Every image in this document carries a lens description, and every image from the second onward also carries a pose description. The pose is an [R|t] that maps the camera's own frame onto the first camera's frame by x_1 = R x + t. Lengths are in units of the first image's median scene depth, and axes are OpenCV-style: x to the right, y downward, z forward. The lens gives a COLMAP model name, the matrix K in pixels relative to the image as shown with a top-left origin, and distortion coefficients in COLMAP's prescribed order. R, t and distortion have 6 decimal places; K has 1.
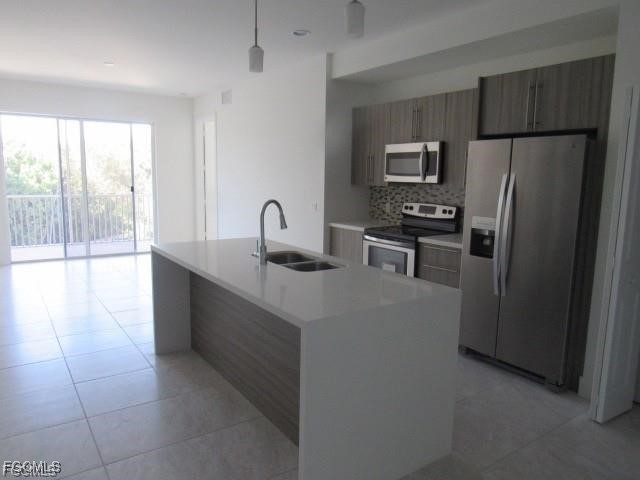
lens RADIAL K [[455.2, 0, 320.1], [0, 455.2, 239.1], [0, 0, 1]] dist [-0.002276, 0.001554]
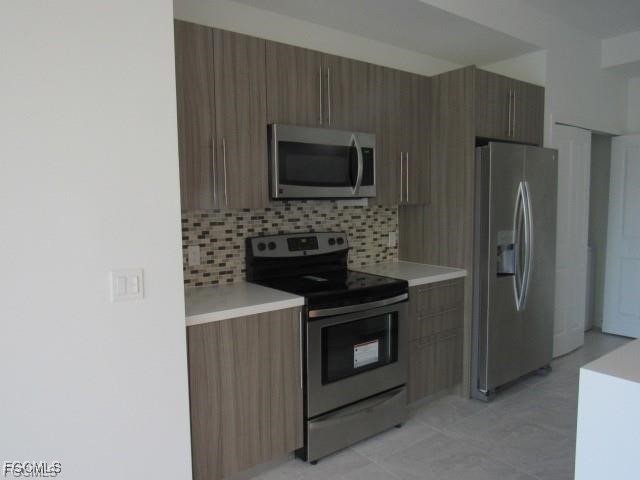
lens RADIAL K [[455.2, 0, 319.2], [0, 455.2, 239.4], [0, 0, 1]] dist [-0.002276, 0.001554]
pose [[-0.033843, -0.097780, 0.994632, -0.353616], [0.153023, 0.982961, 0.101839, -0.125066], [-0.987643, 0.155648, -0.018304, 0.967130]]
